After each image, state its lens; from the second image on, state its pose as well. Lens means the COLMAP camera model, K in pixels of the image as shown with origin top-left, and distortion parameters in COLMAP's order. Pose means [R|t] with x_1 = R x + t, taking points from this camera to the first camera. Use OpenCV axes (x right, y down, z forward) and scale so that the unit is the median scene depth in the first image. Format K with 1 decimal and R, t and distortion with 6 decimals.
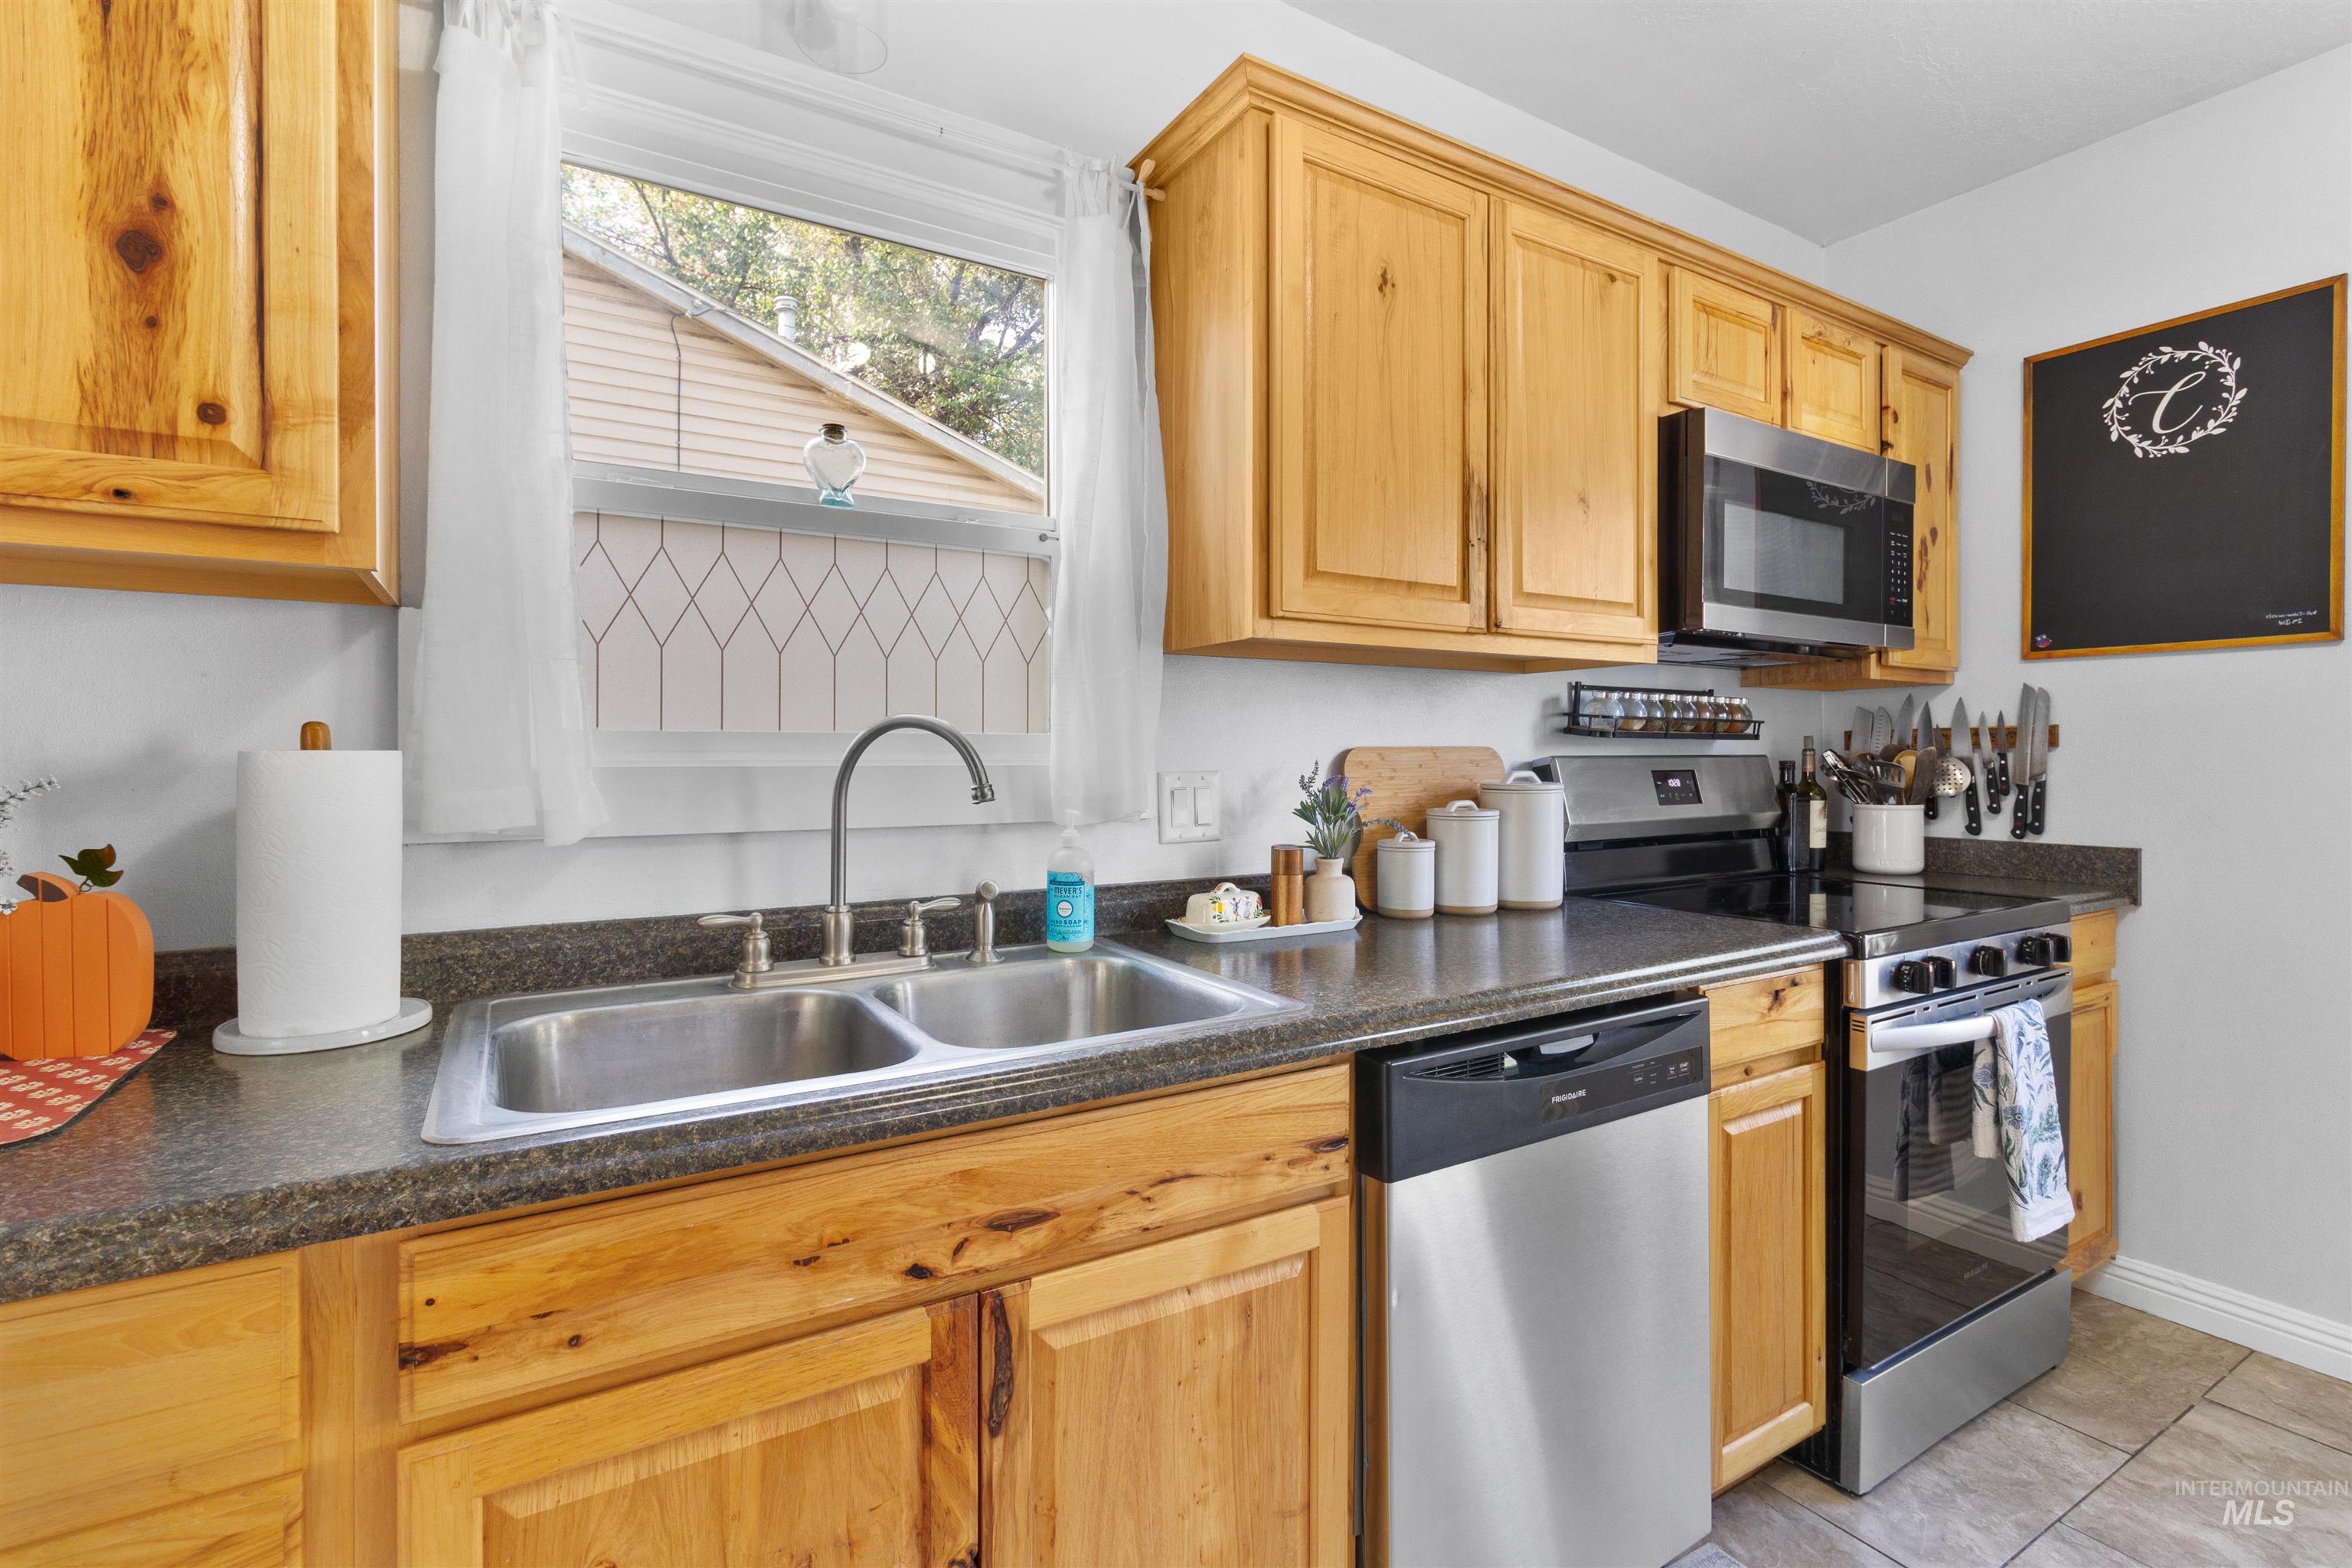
lens RADIAL K [[1089.4, 0, 1193.0], [0, 1089.4, 762.2], [0, 0, 1]] dist [0.001282, 0.001208]
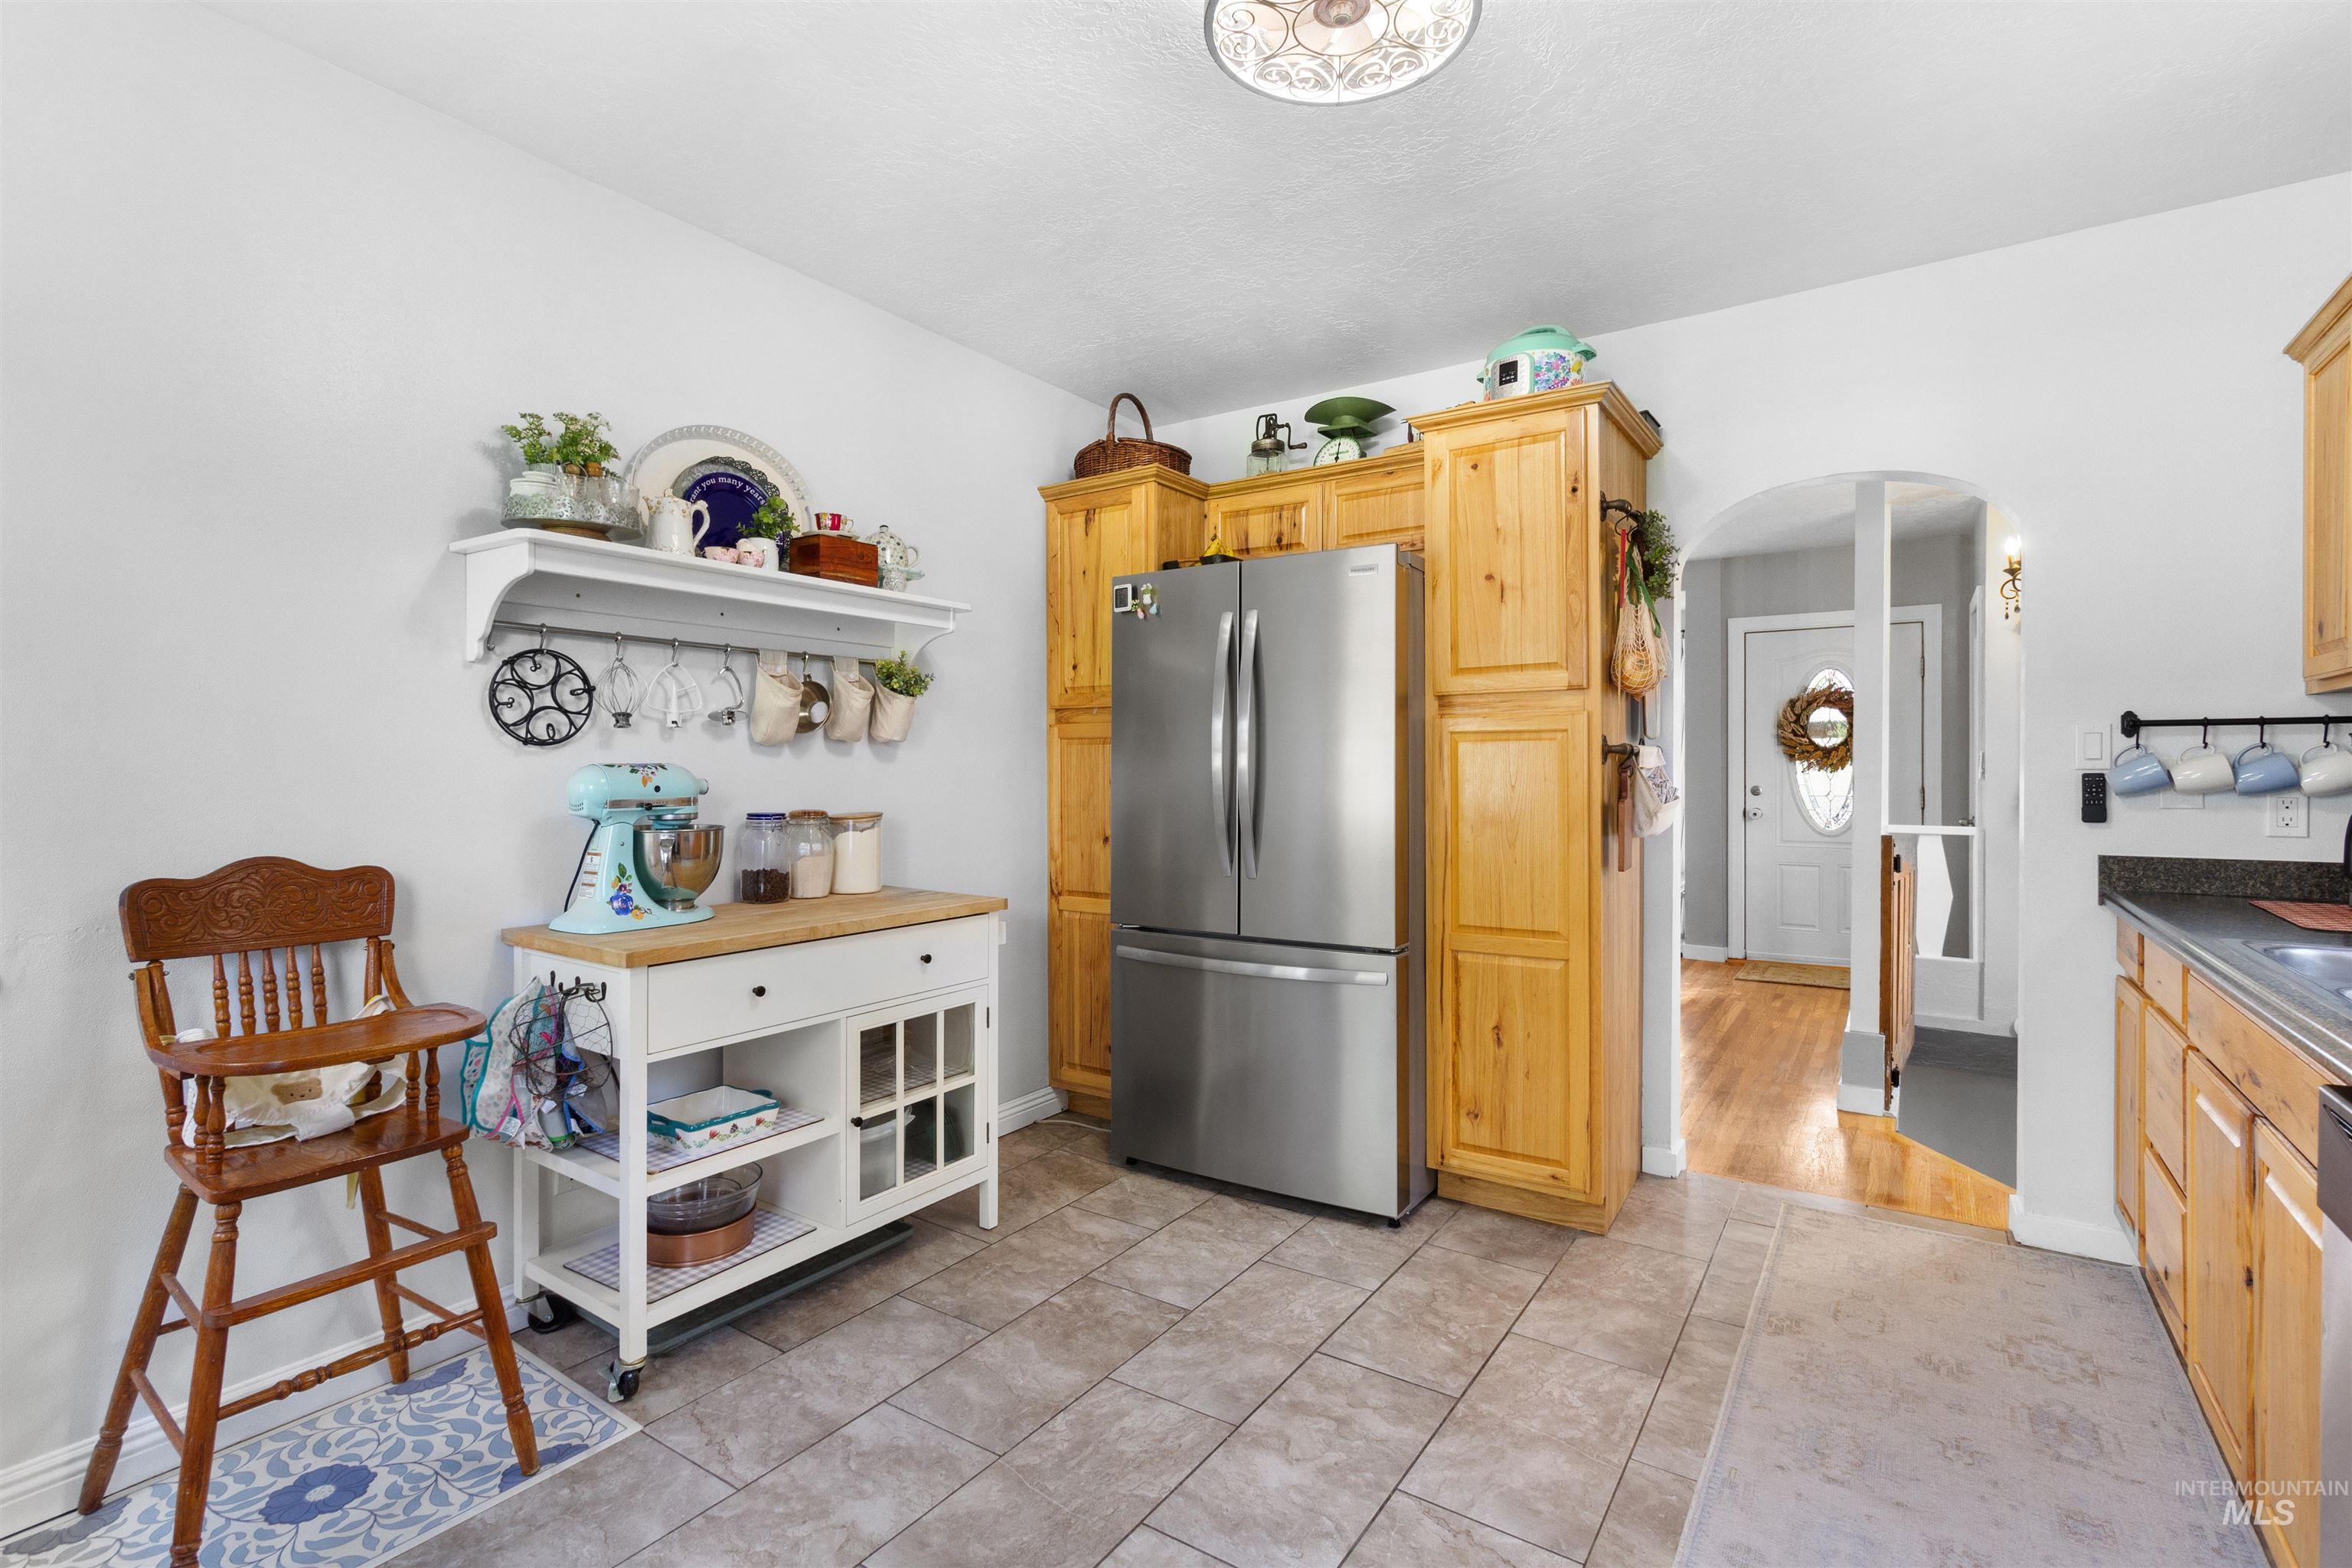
lens RADIAL K [[1089.4, 0, 1180.6], [0, 1089.4, 770.7], [0, 0, 1]] dist [0.001282, 0.001208]
pose [[-0.910897, 0.001374, -0.412632, 1.067995], [-0.002509, 0.999958, 0.008868, -0.013024], [0.412627, 0.009114, -0.910855, 1.023939]]
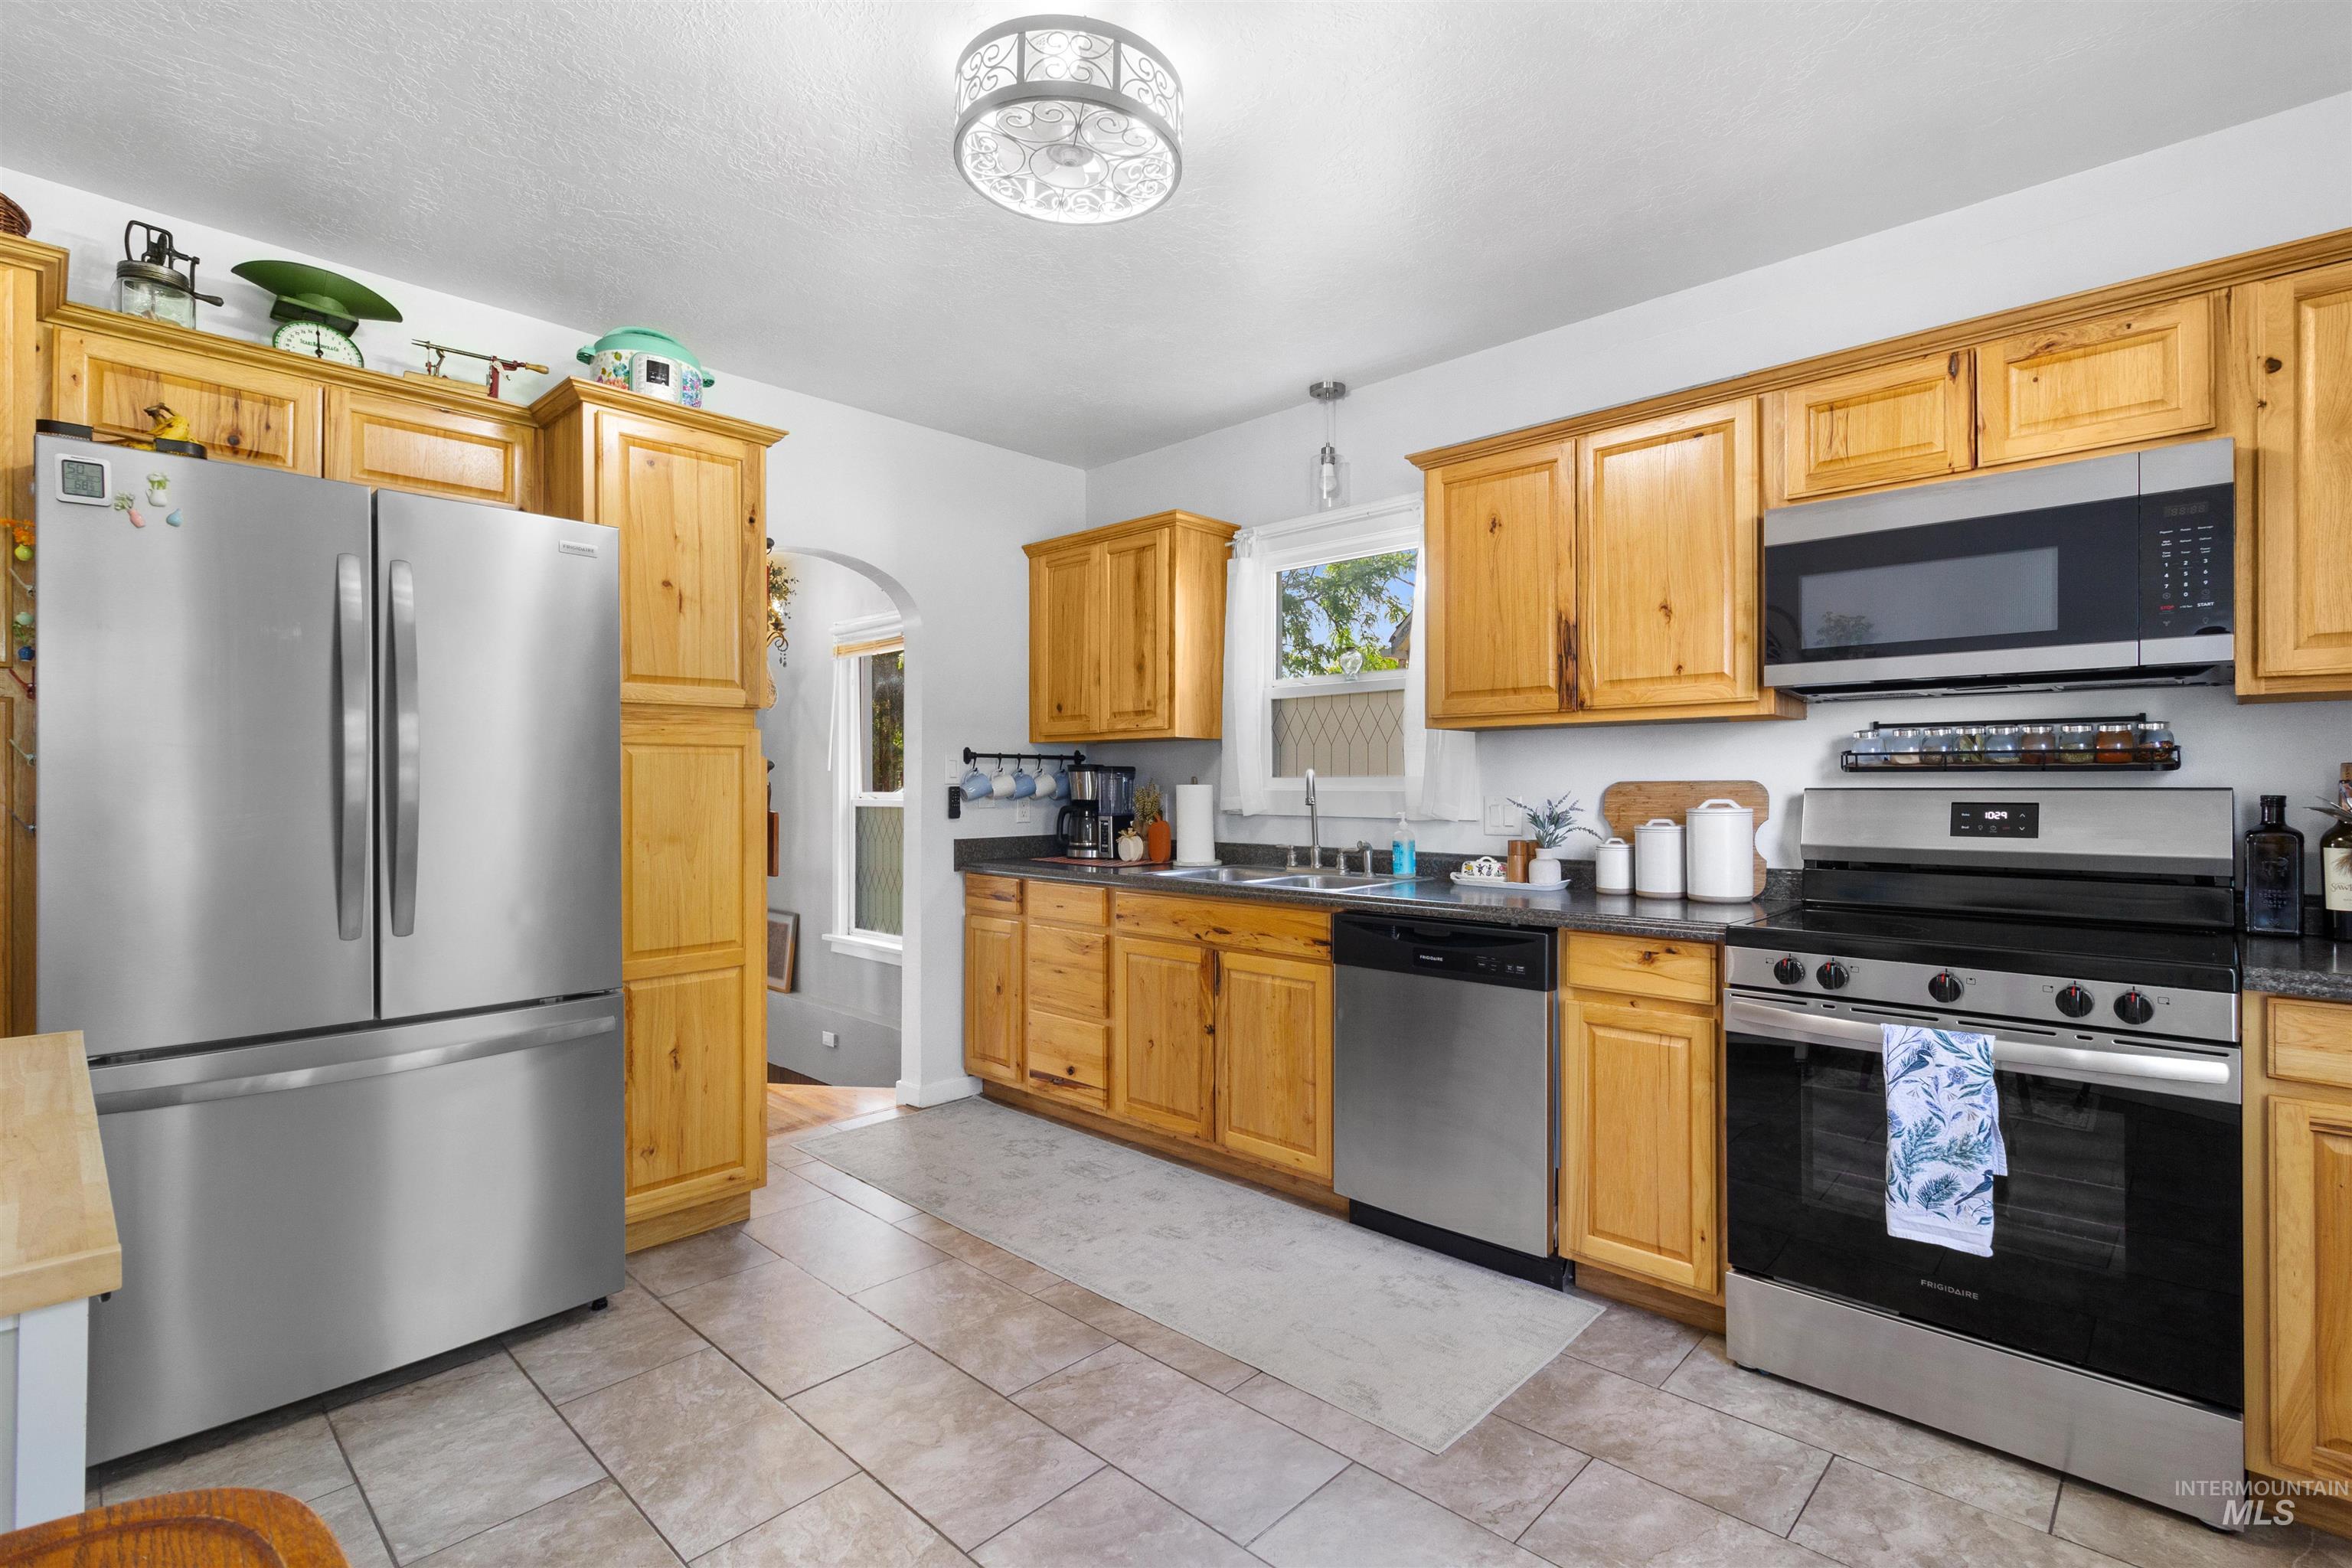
lens RADIAL K [[1089.4, 0, 1189.4], [0, 1089.4, 783.3], [0, 0, 1]] dist [0.001282, 0.001208]
pose [[0.261132, -0.000916, -0.965303, 1.684140], [-0.007279, 0.999969, -0.002918, -0.003311], [0.965276, 0.007789, 0.261117, 0.038368]]
